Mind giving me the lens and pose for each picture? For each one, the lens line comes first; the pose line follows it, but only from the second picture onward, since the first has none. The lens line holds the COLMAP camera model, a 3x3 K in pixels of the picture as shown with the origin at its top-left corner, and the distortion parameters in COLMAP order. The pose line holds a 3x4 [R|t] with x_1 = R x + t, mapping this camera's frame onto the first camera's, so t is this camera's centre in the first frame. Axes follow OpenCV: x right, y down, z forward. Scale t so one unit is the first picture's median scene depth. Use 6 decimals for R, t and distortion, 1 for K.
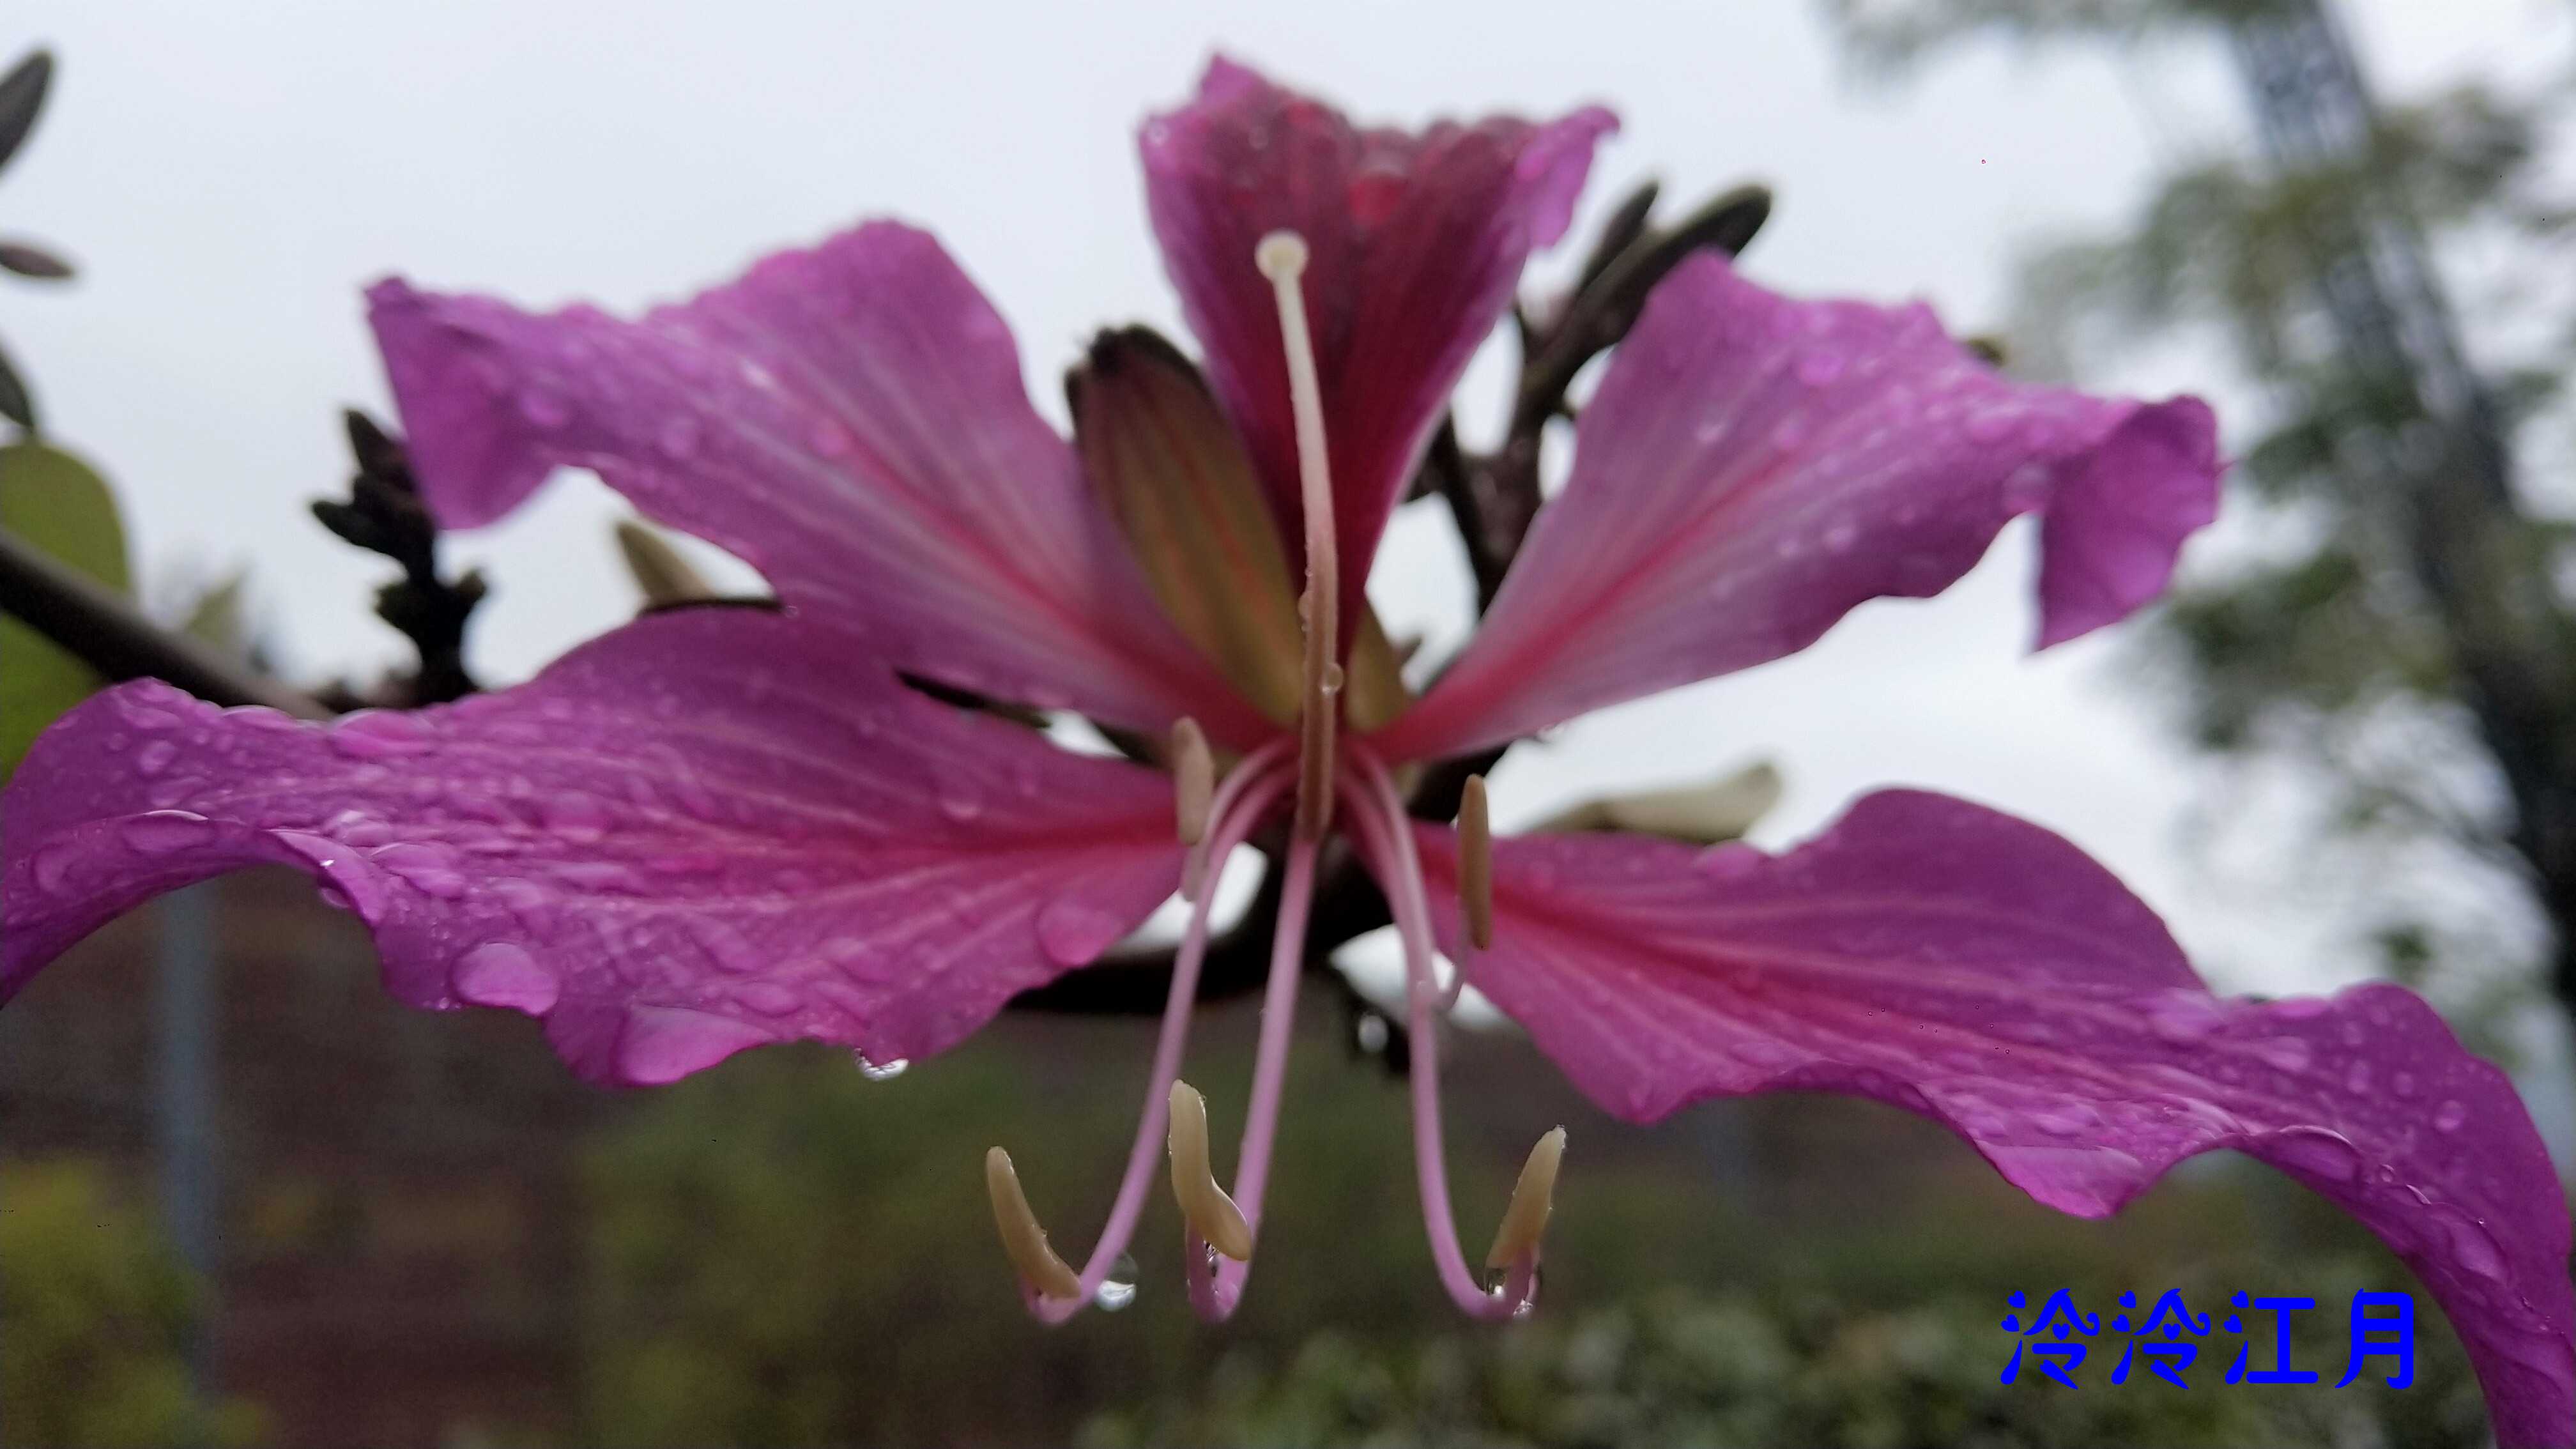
lens RADIAL K [[2102.2, 0, 1288.0], [0, 2102.2, 724.5], [0, 0, 1]] dist [0.043999, -0.208810]
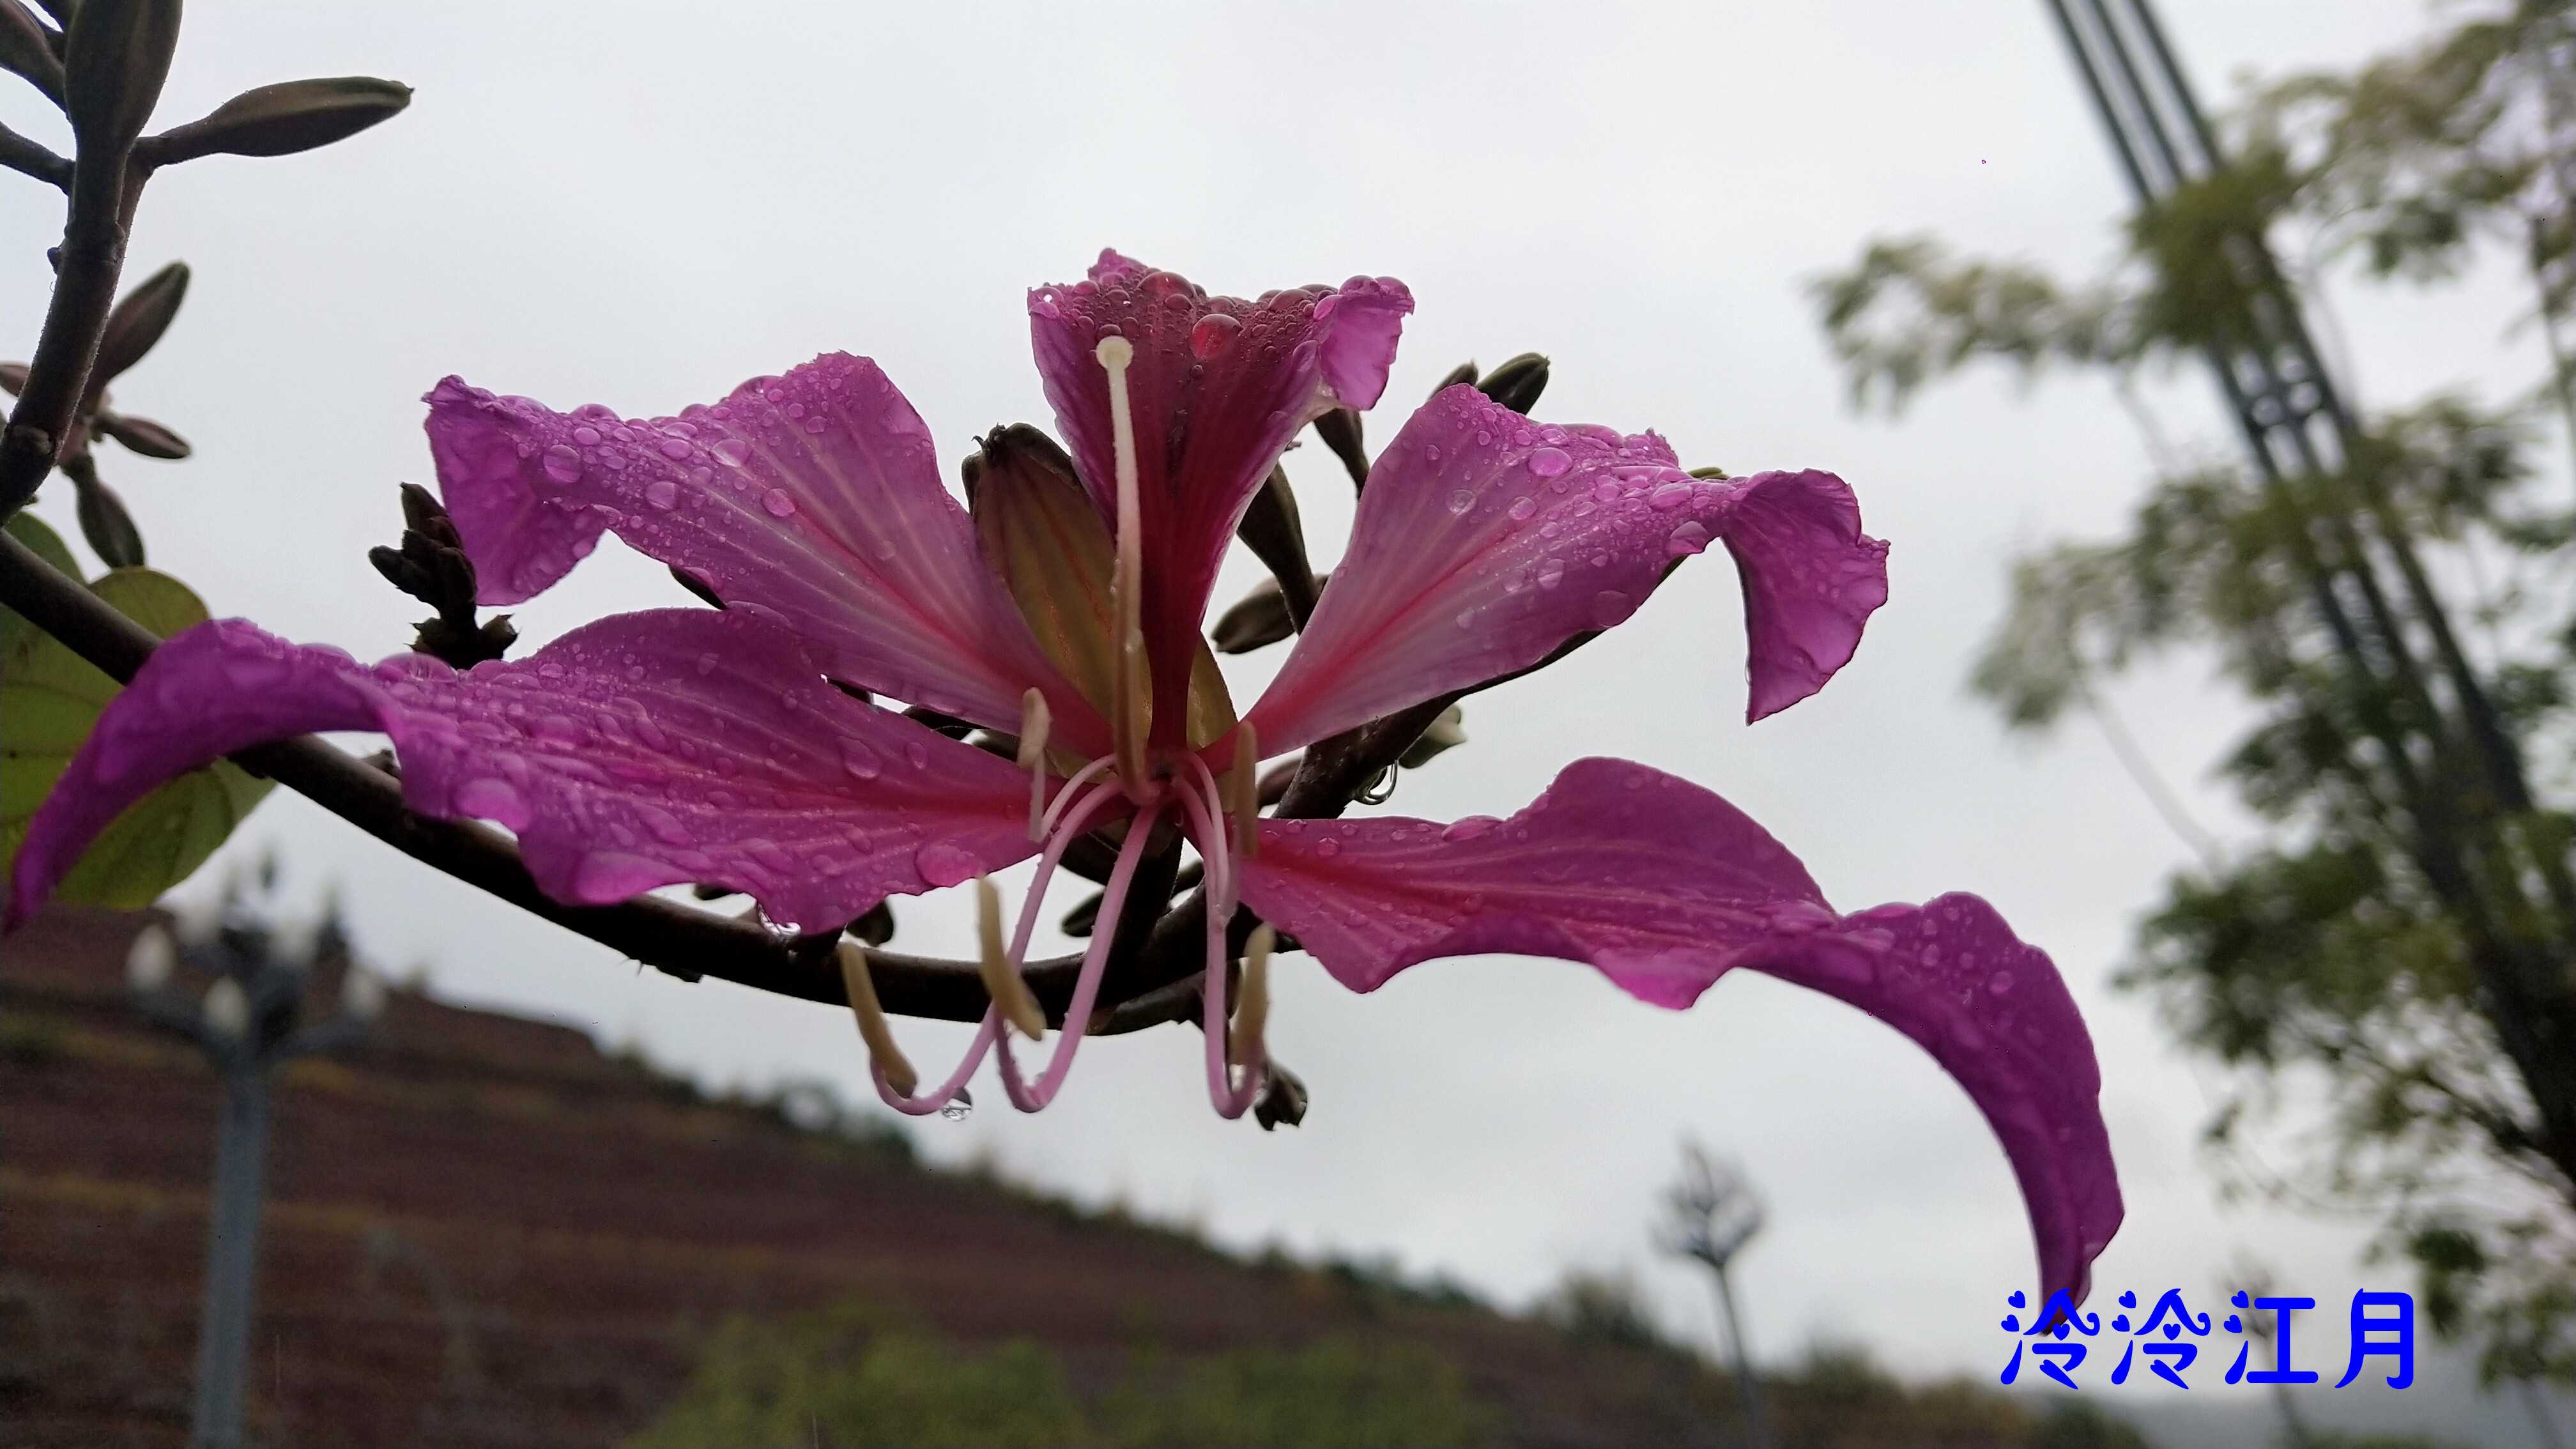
lens RADIAL K [[2029.5, 0, 1288.0], [0, 2029.5, 724.5], [0, 0, 1]] dist [0.024384, -0.002827]
pose [[0.999887, 0.009553, -0.011584, 0.118015], [-0.011256, 0.987498, -0.157229, 0.203427], [0.009938, 0.157342, 0.987494, -0.226776]]
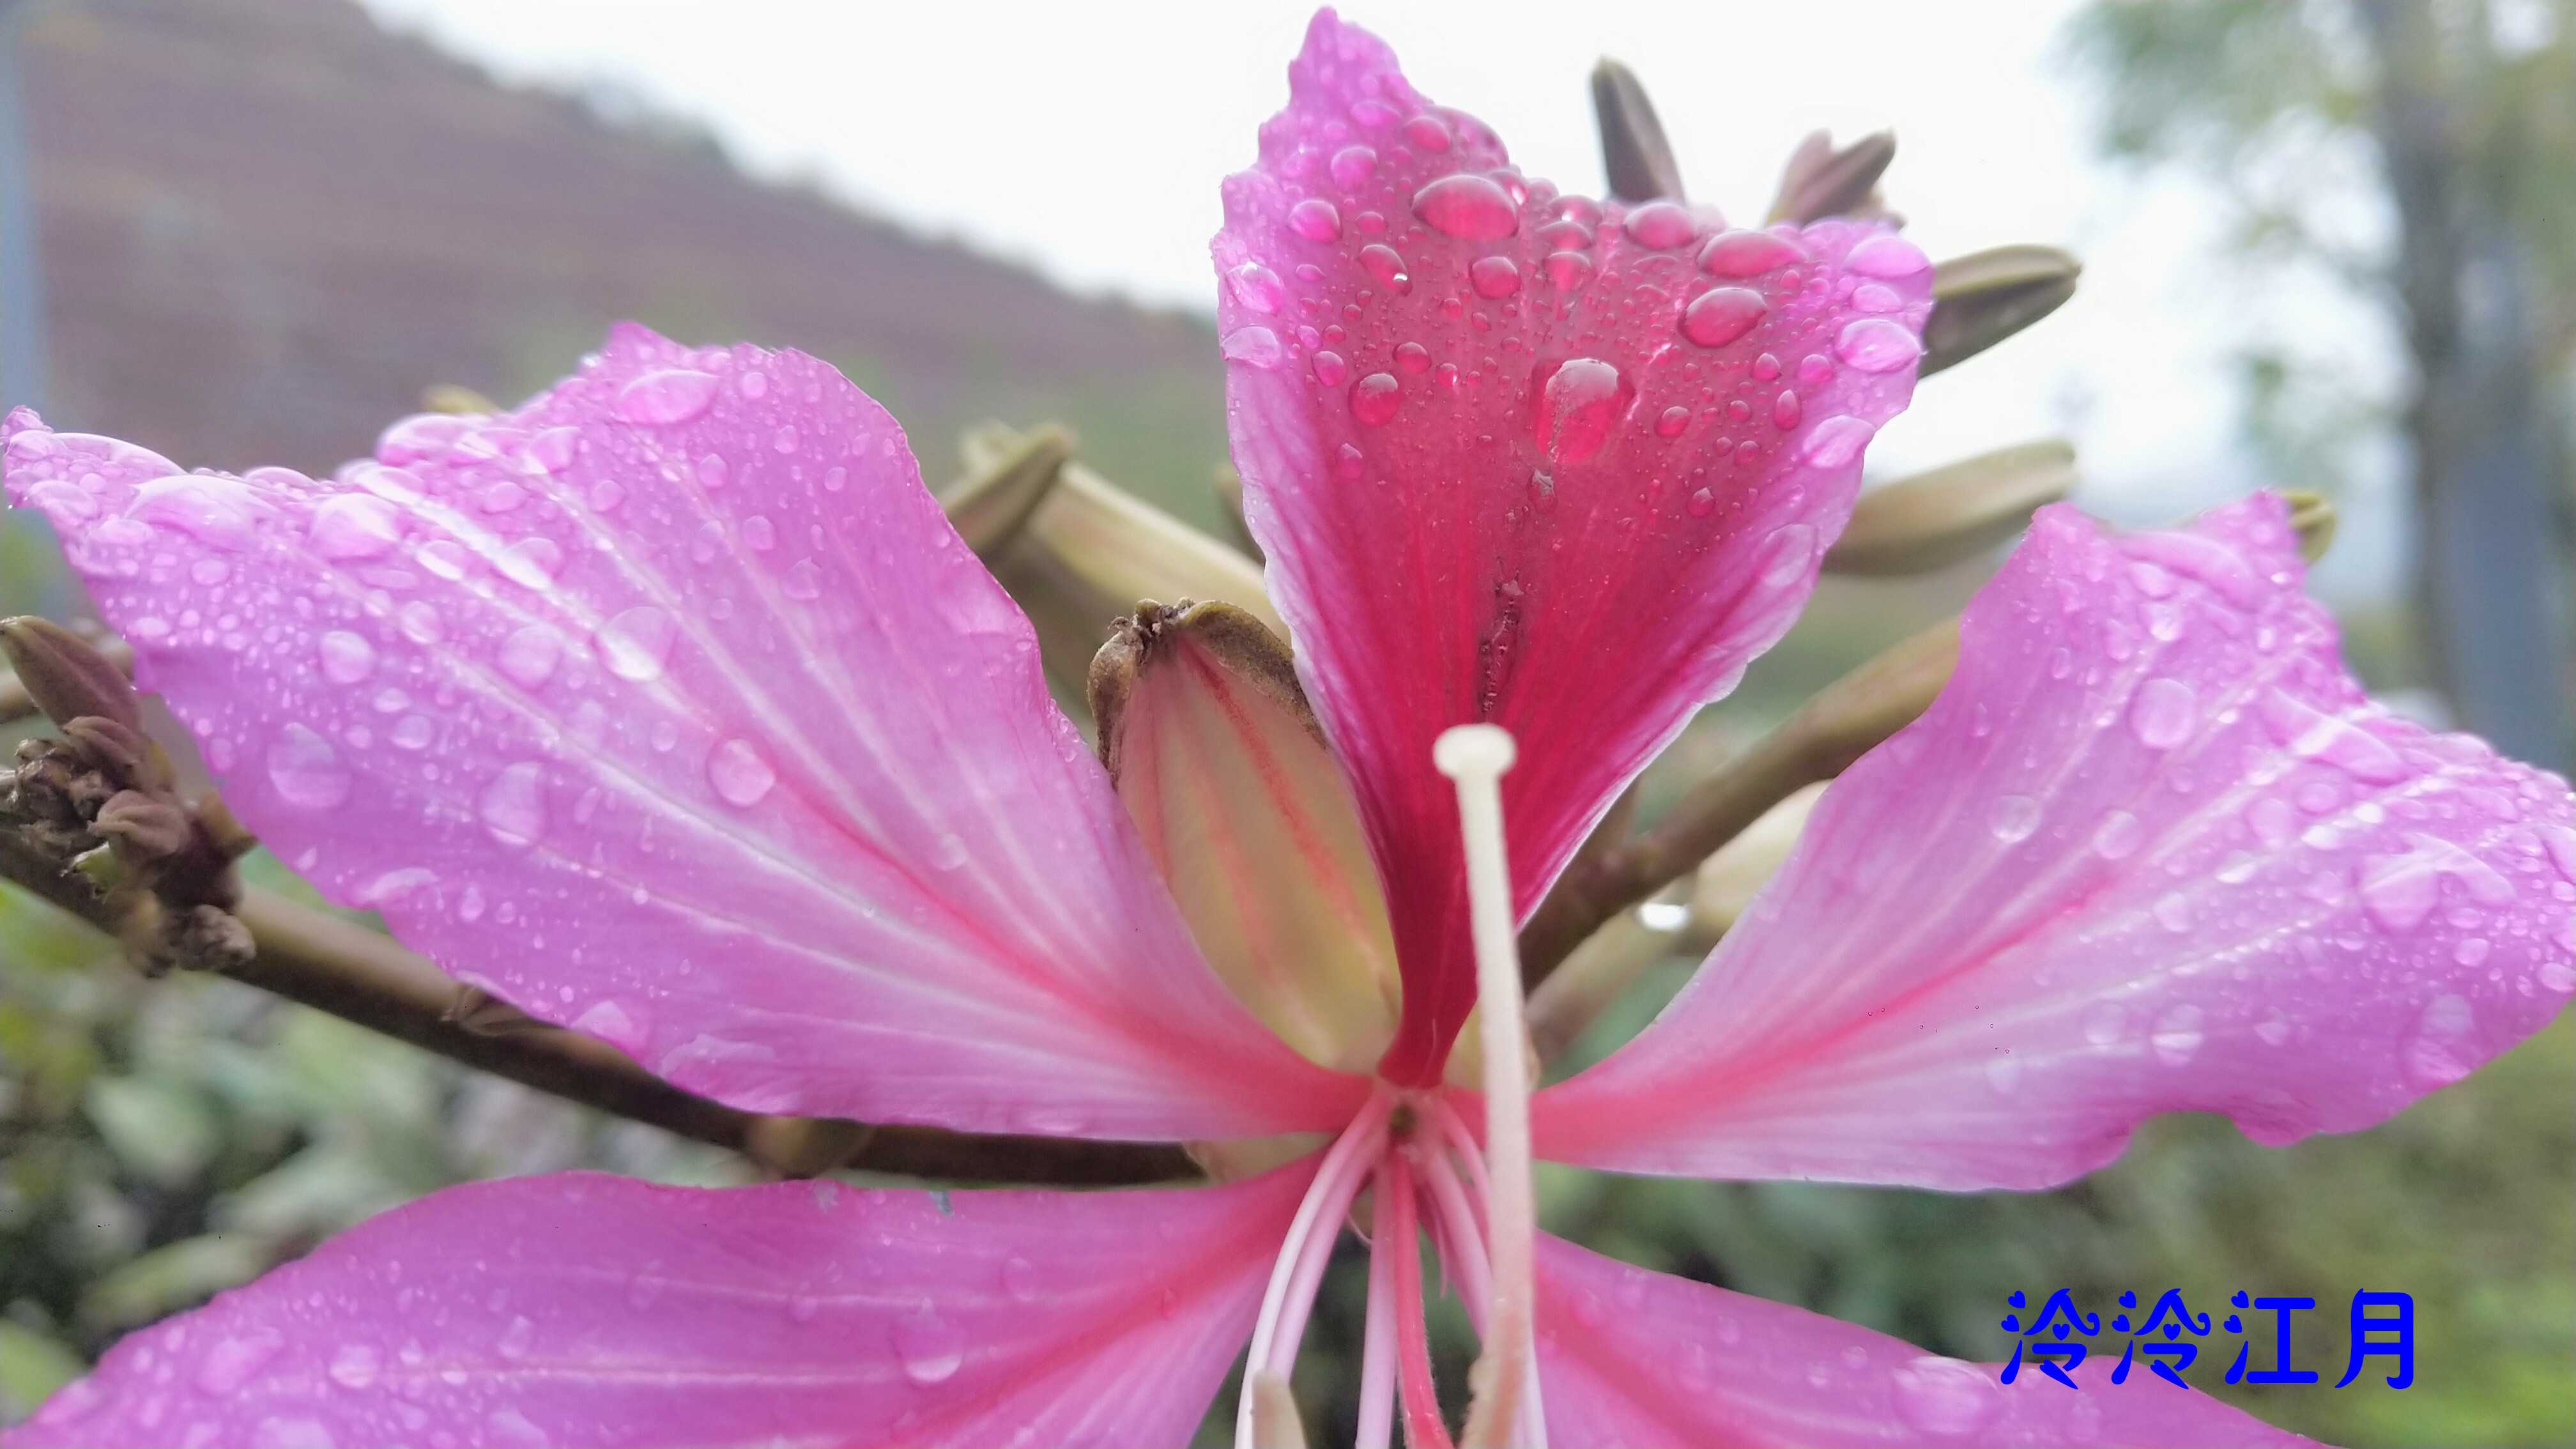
lens RADIAL K [[2102.2, 0, 1288.0], [0, 2102.2, 724.5], [0, 0, 1]] dist [0.043999, -0.208810]
pose [[0.995043, 0.061131, 0.078435, -0.105521], [-0.082996, 0.944994, 0.316382, -0.402574], [-0.054780, -0.321324, 0.945384, 0.384204]]
